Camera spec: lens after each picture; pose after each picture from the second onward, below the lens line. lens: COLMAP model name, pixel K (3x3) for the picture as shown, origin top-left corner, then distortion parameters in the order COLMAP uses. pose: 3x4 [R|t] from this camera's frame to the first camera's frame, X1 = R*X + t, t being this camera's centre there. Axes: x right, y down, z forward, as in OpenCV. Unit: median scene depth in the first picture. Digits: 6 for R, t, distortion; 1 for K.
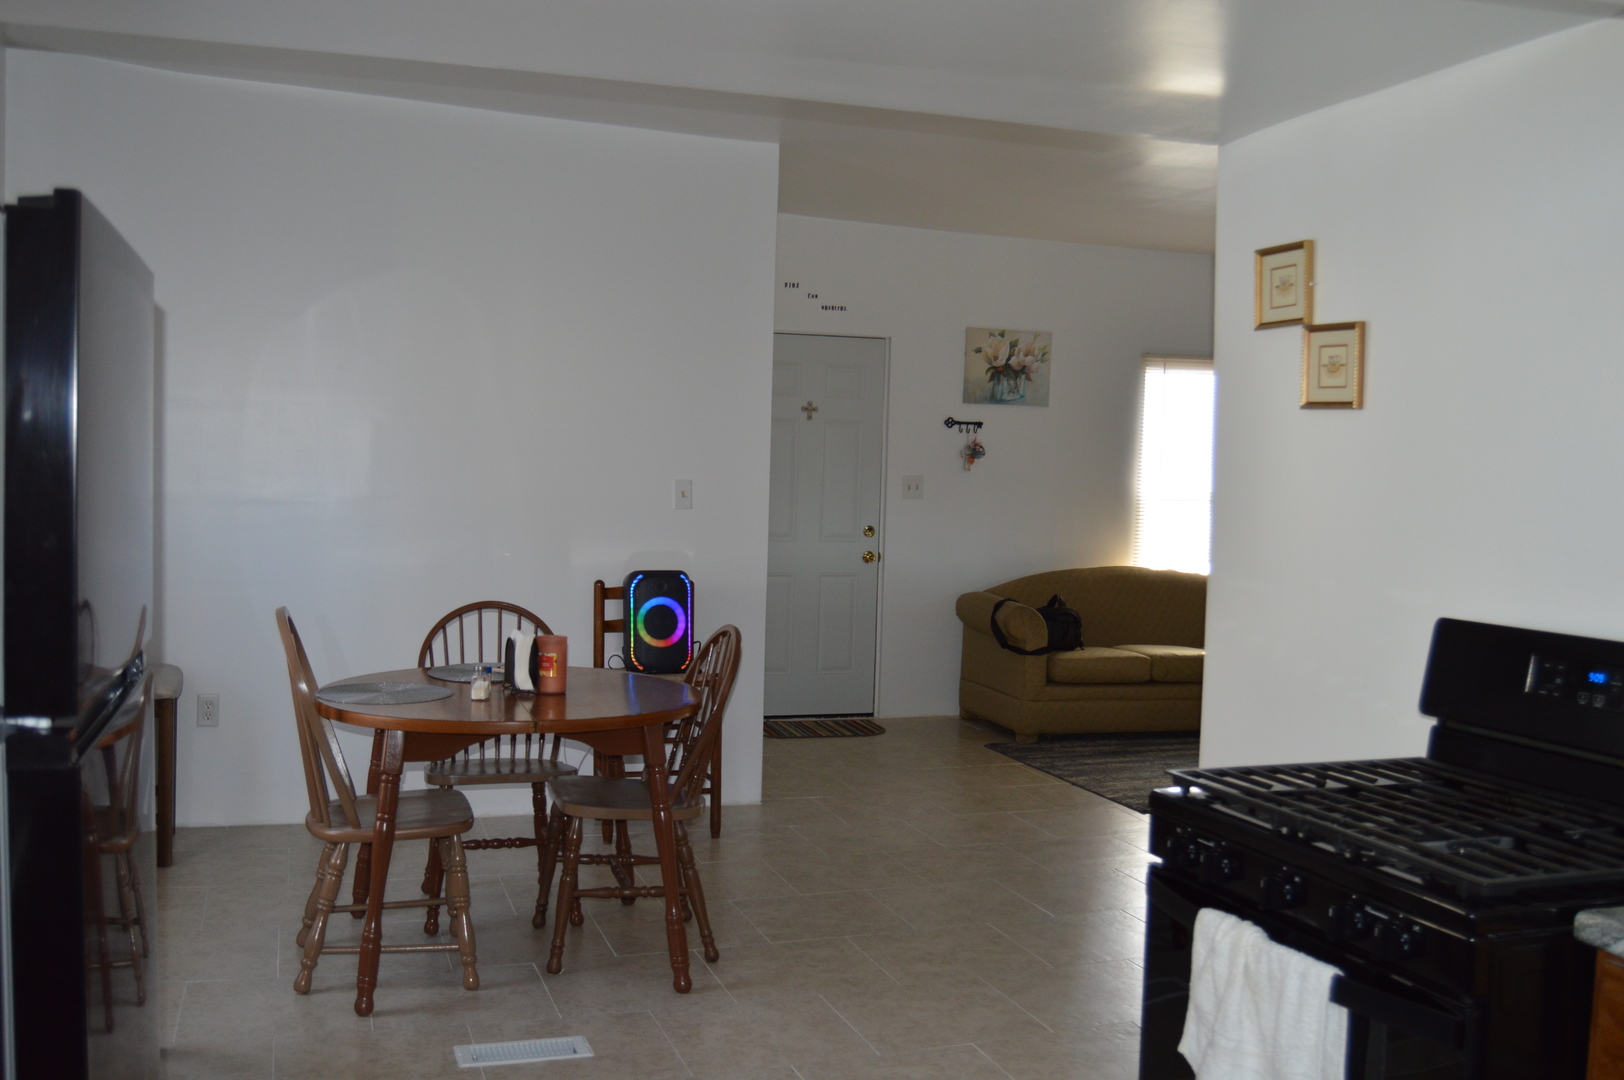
lens RADIAL K [[1583.0, 0, 812.6], [0, 1583.0, 542.6], [0, 0, 1]] dist [0.000877, 0.000000]
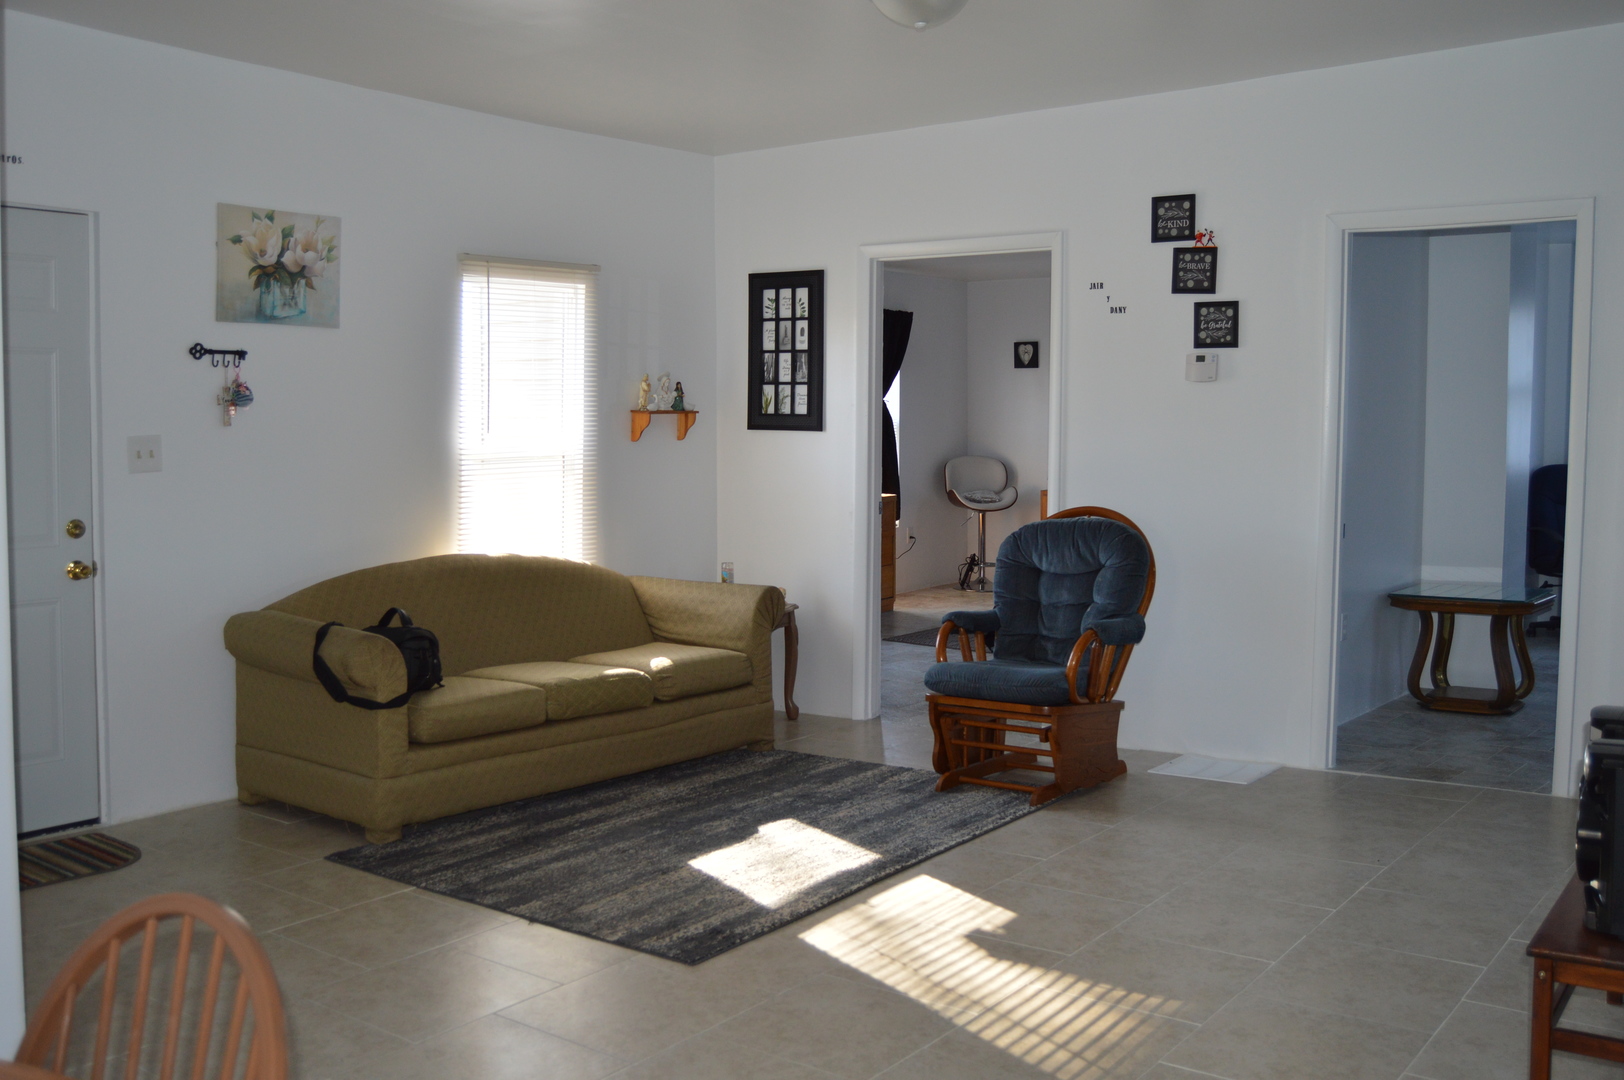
lens RADIAL K [[1559.2, 0, 808.7], [0, 1559.2, 533.8], [0, 0, 1]] dist [-0.053774, 0.000000]
pose [[0.823410, -0.064804, 0.563734, -0.066685], [0.044832, 0.997781, 0.049218, -0.021709], [-0.565672, -0.015253, 0.824489, 0.342205]]
